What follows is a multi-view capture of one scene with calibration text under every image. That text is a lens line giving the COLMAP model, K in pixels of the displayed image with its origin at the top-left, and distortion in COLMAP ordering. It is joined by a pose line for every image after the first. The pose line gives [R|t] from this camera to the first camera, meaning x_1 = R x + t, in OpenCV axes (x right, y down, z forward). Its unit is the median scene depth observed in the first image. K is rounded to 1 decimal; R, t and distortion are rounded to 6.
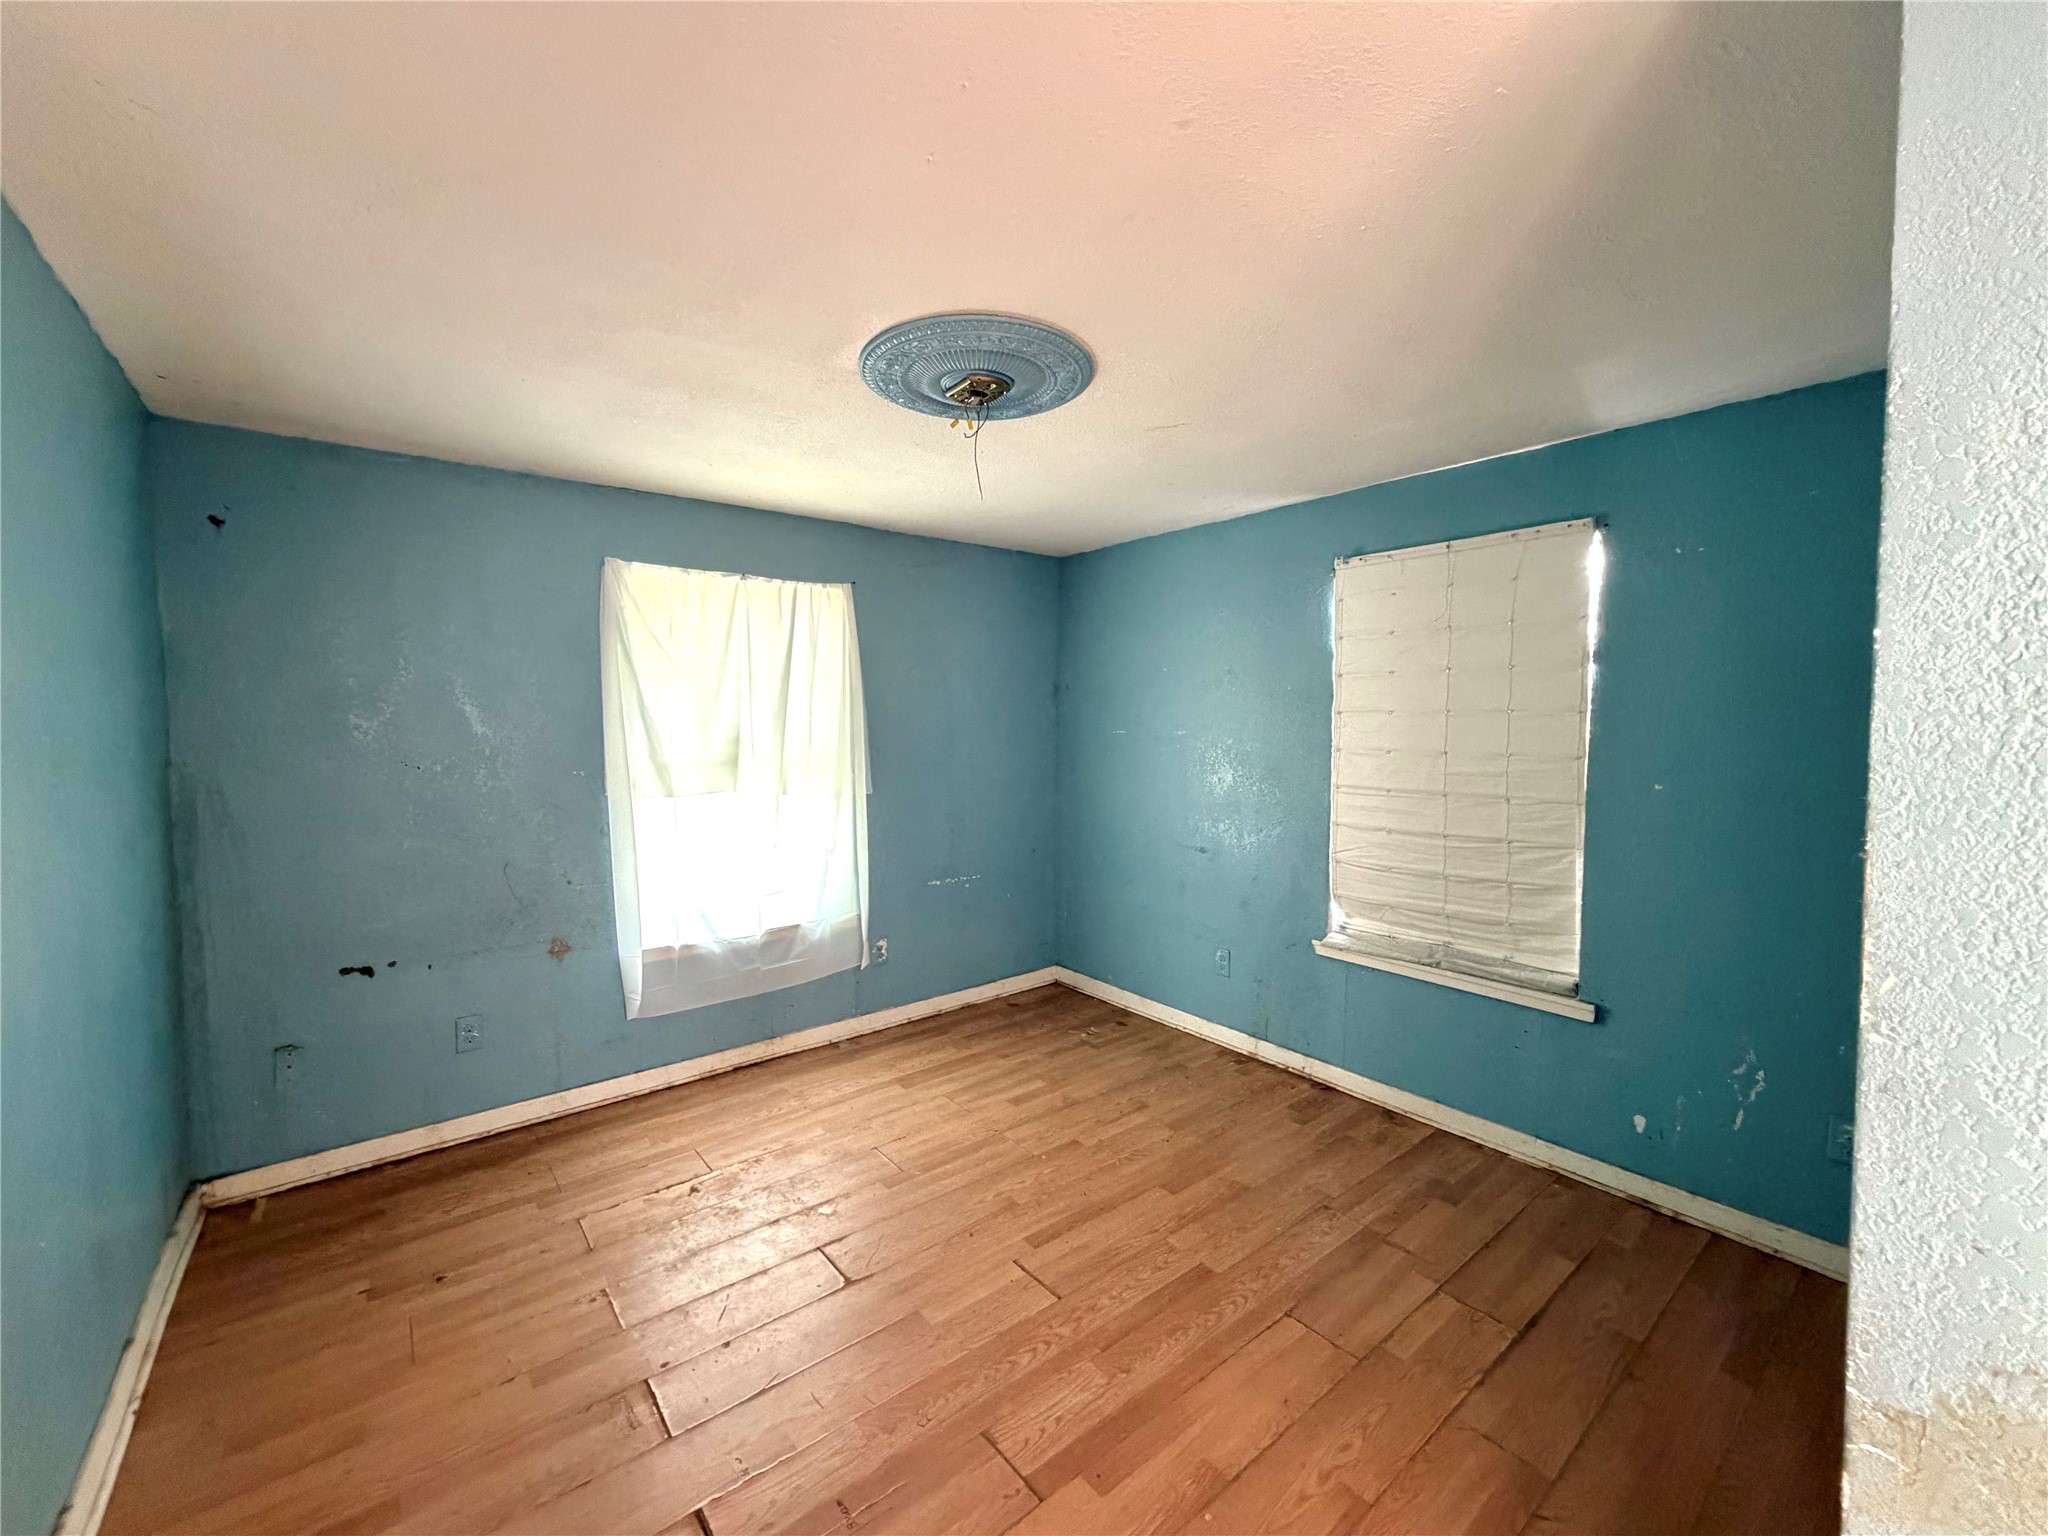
lens RADIAL K [[819.2, 0, 1022.1], [0, 819.2, 776.4], [0, 0, 1]] dist [0.000872, -0.000057]
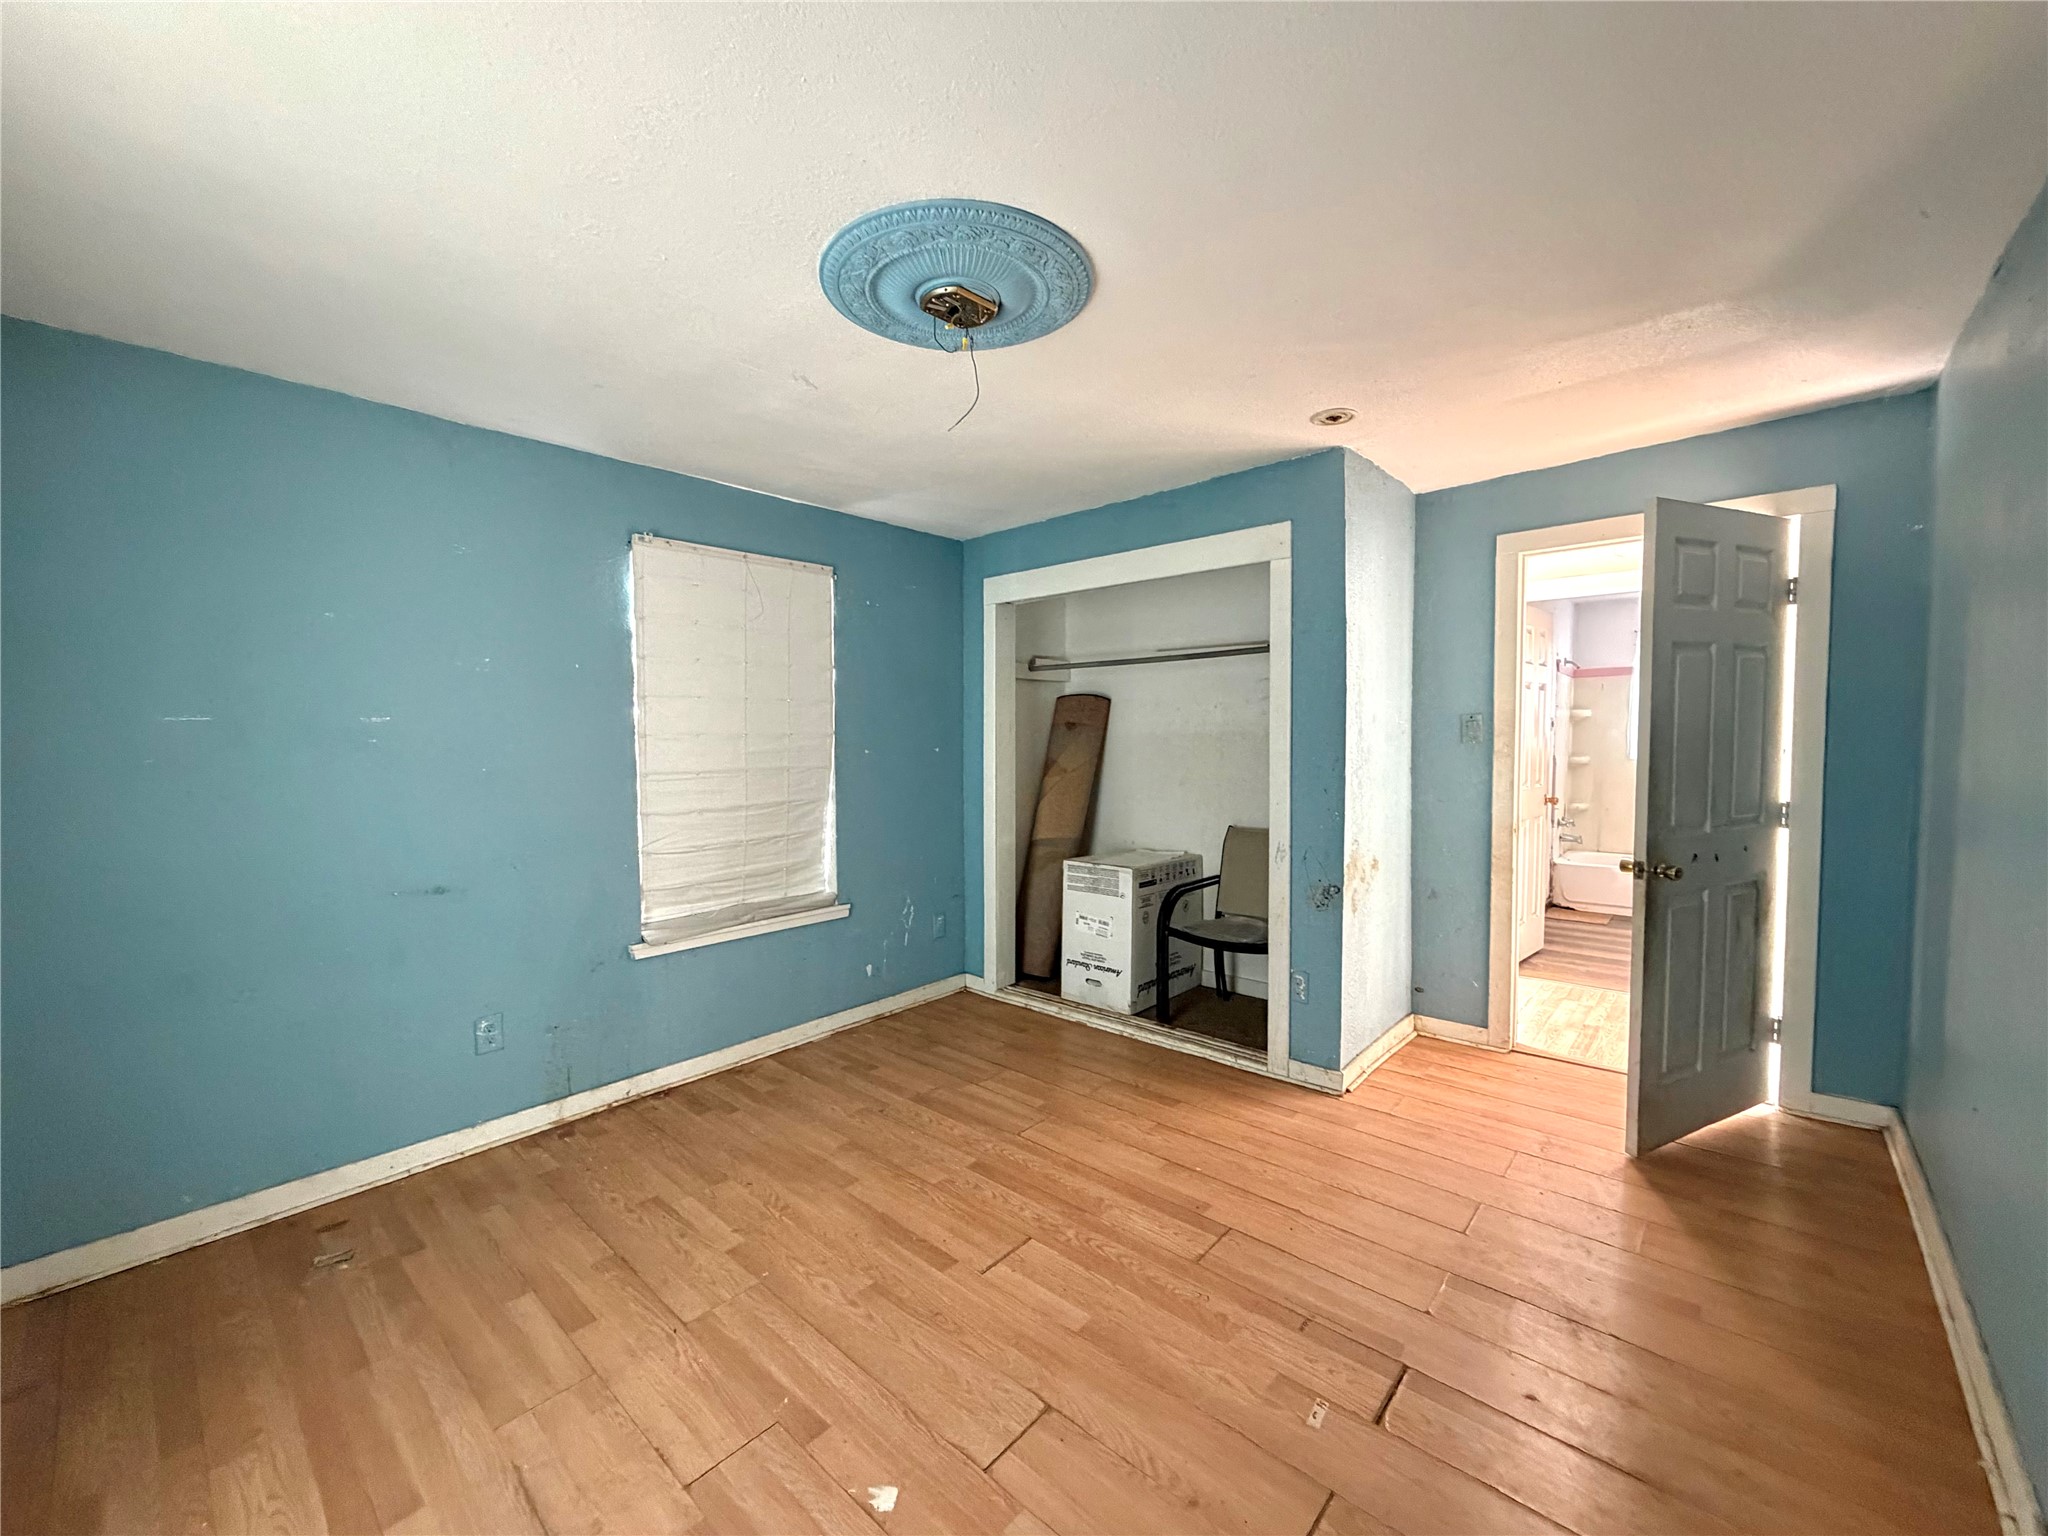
lens RADIAL K [[819.2, 0, 1019.4], [0, 819.2, 772.9], [0, 0, 1]] dist [0.000872, -0.000057]
pose [[-0.160814, -0.052273, 0.985599, -0.696875], [0.072736, 0.995253, 0.064653, -0.022452], [-0.984301, 0.082086, -0.156249, 0.816736]]
